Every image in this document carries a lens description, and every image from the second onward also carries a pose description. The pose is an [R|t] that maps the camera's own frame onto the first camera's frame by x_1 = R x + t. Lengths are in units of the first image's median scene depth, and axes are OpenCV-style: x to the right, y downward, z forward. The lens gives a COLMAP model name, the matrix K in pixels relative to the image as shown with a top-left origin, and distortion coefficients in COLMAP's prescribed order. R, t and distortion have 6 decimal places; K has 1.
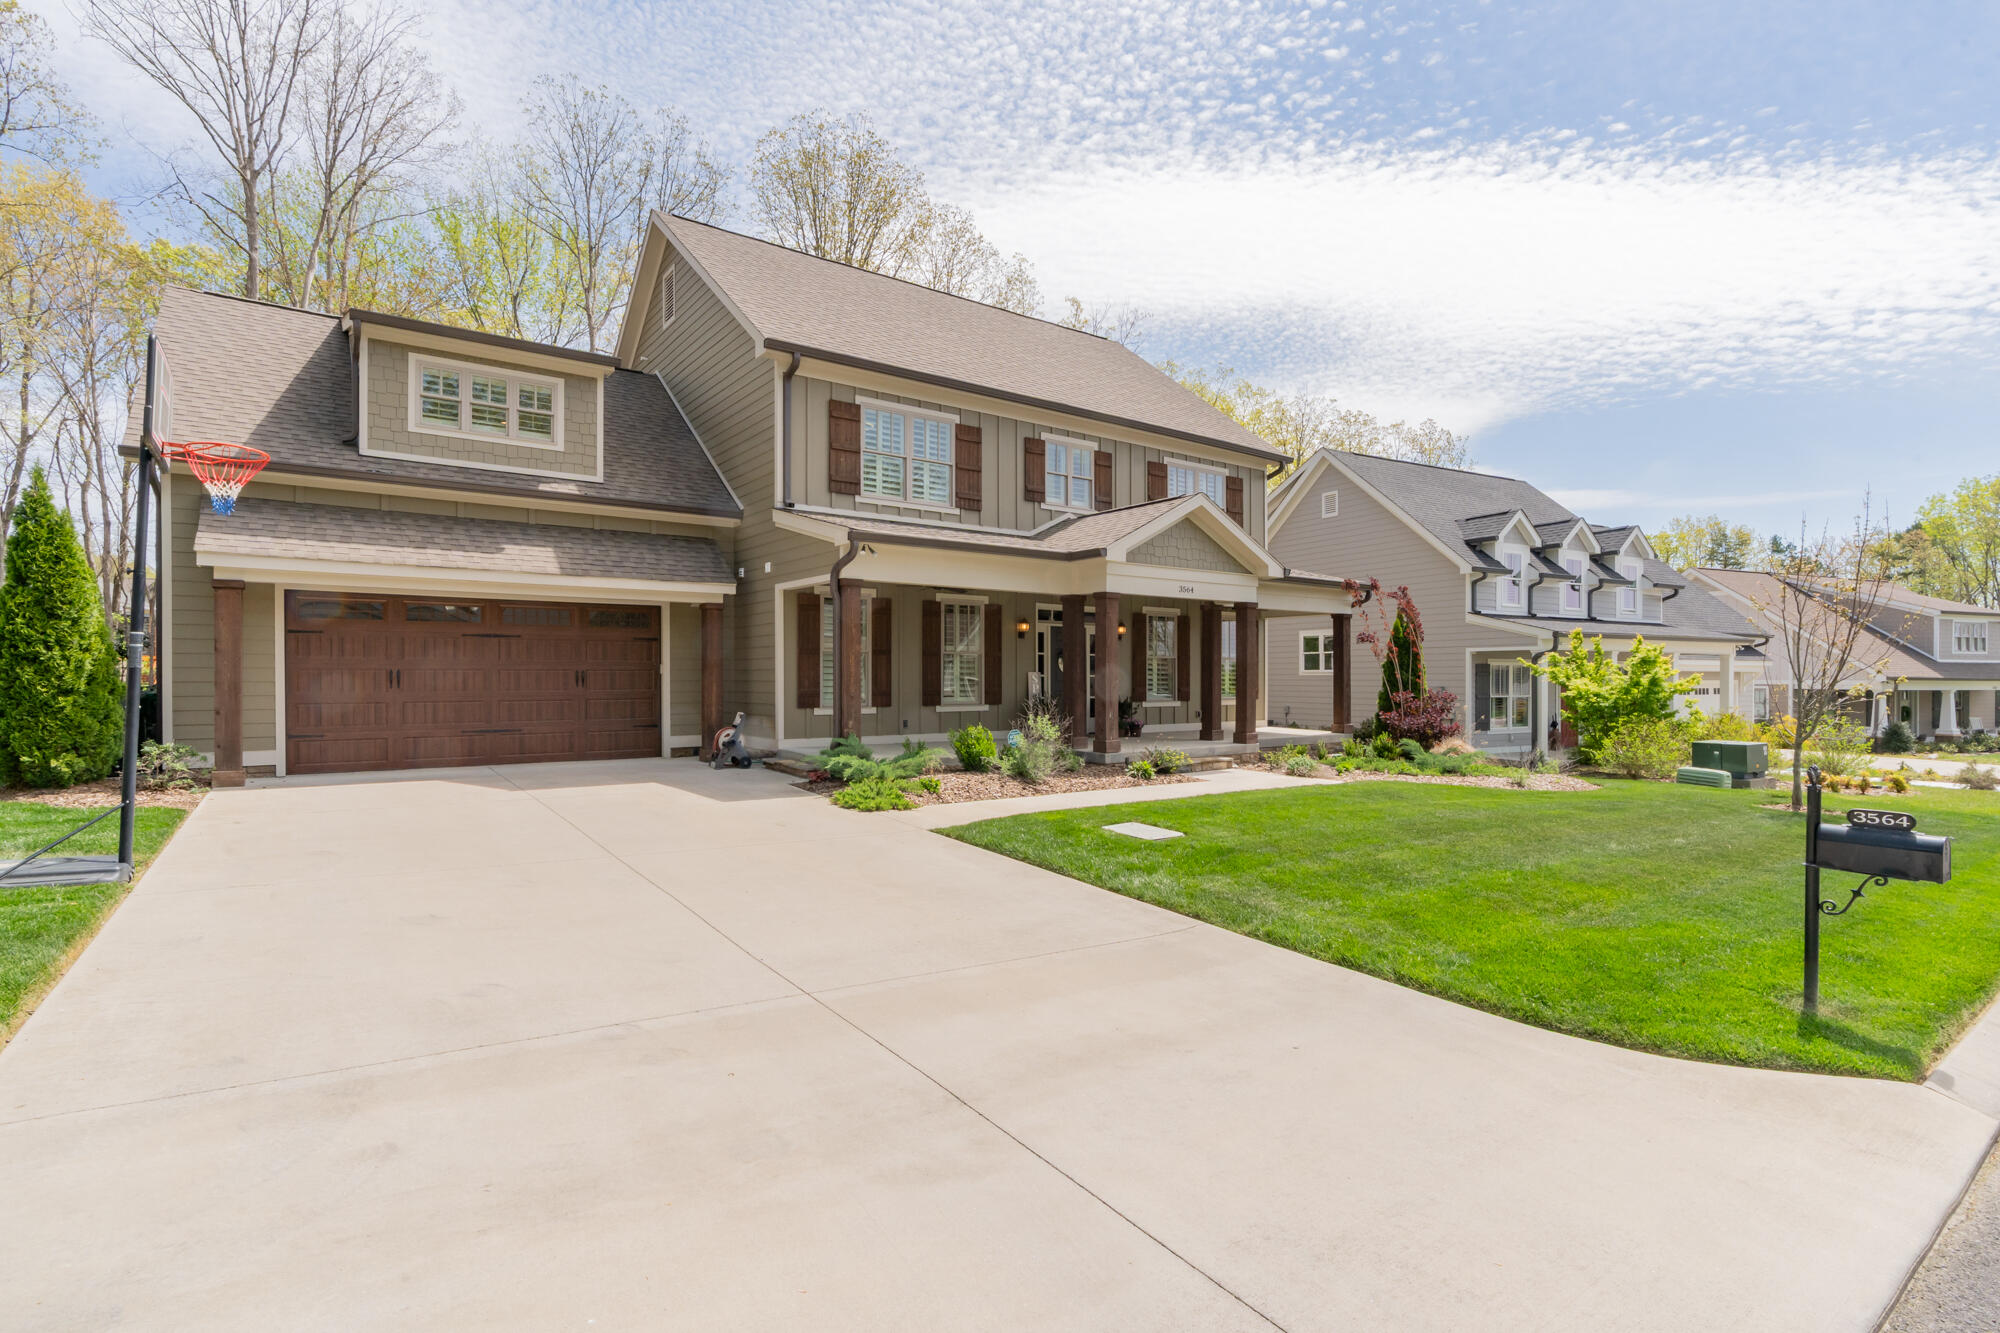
lens RADIAL K [[914.0, 0, 997.9], [0, 914.0, 663.3], [0, 0, 1]] dist [-0.008700, -0.000207]
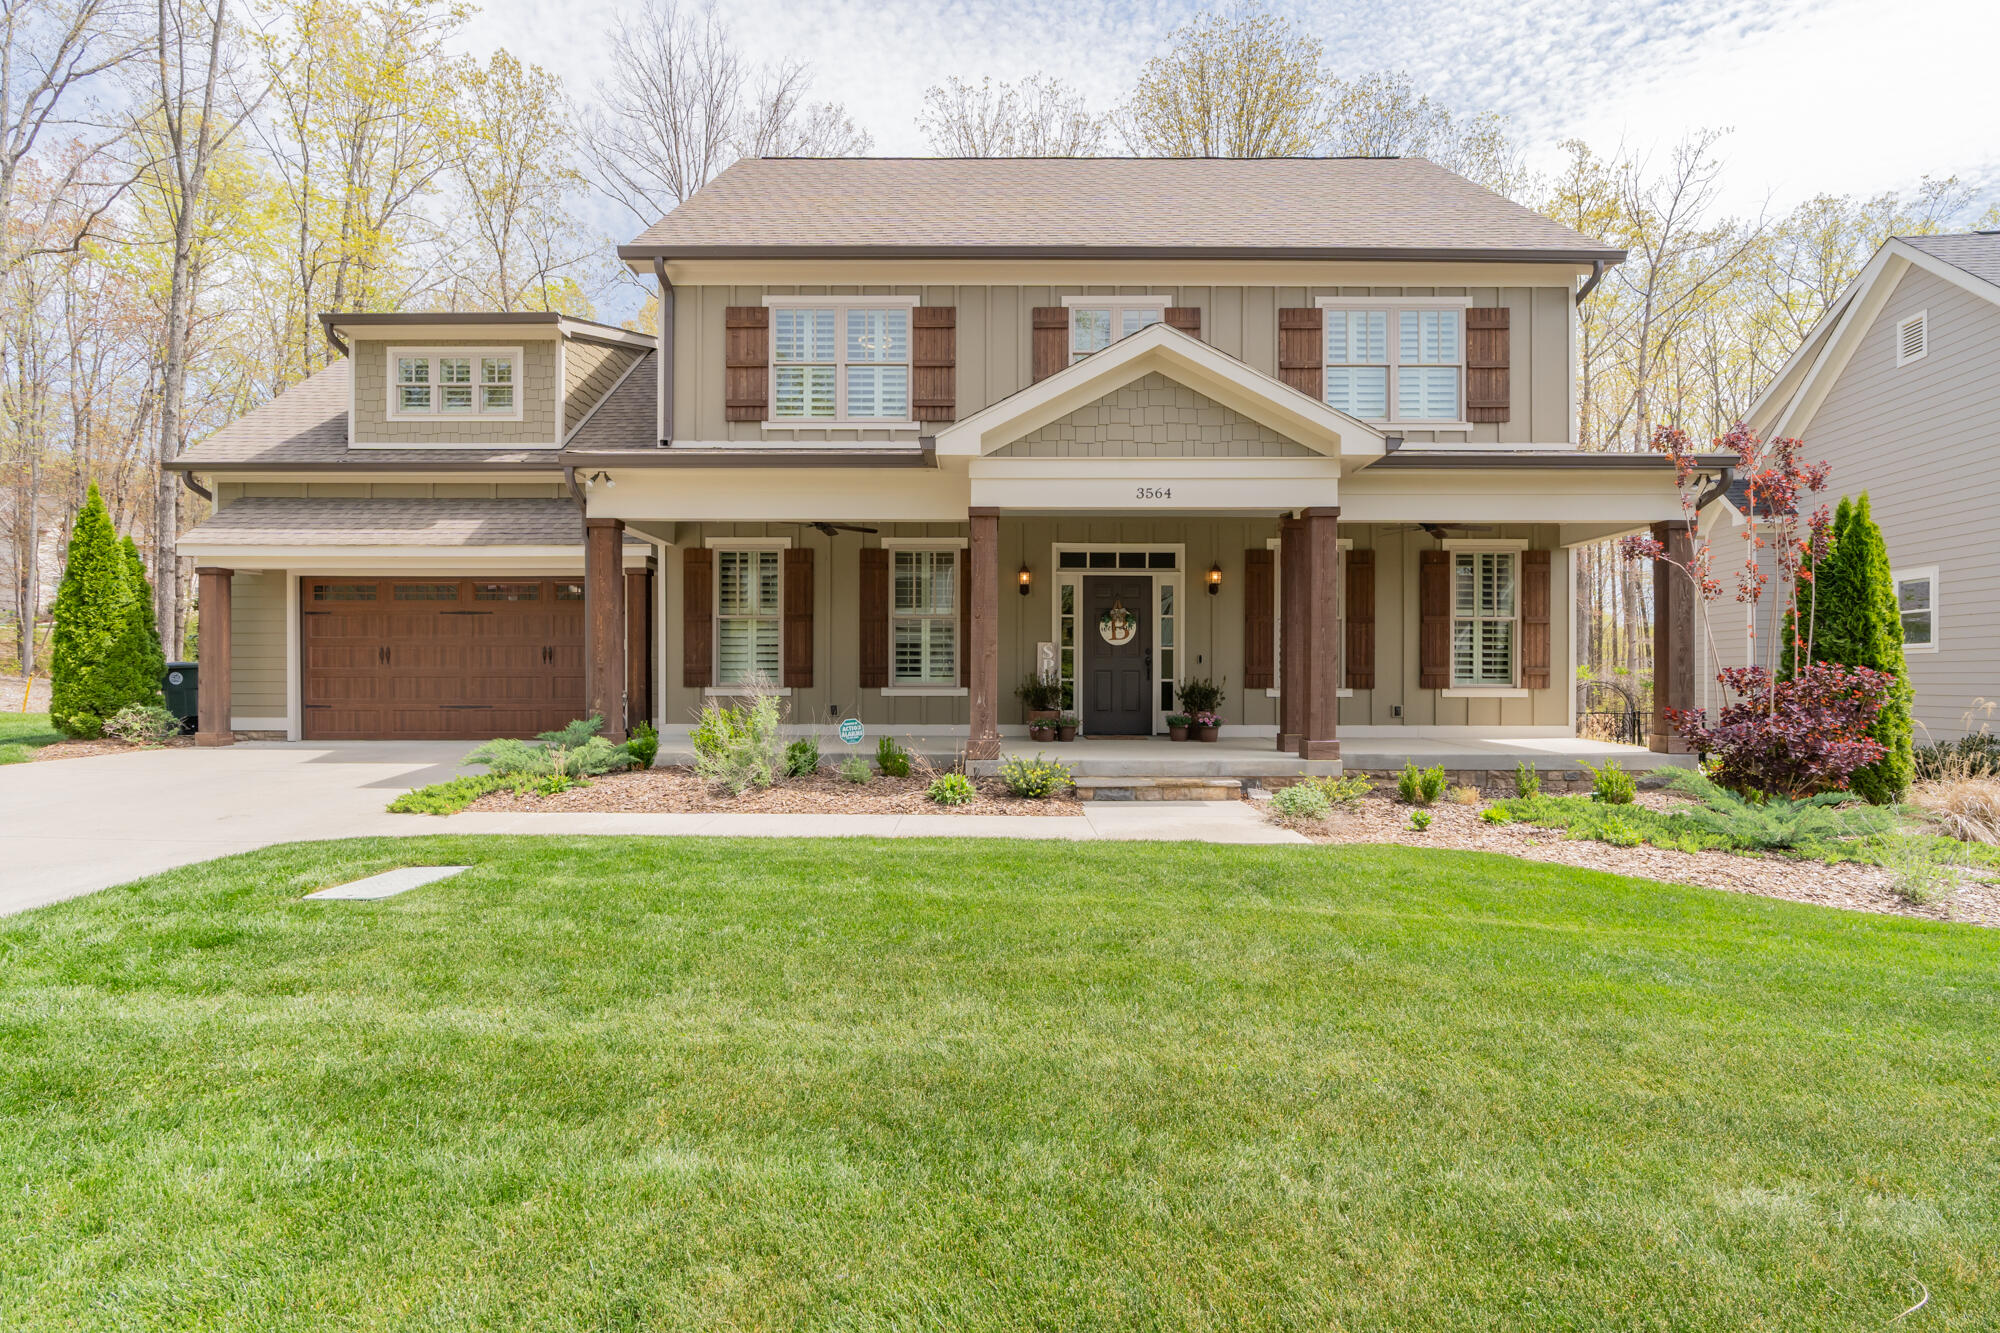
lens RADIAL K [[946.8, 0, 1016.3], [0, 946.8, 671.2], [0, 0, 1]] dist [-0.008229, -0.000411]
pose [[0.812592, -0.004357, -0.582816, 0.499046], [0.008748, 0.999951, 0.004721, 0.031701], [0.582767, -0.008935, 0.812590, 0.452673]]
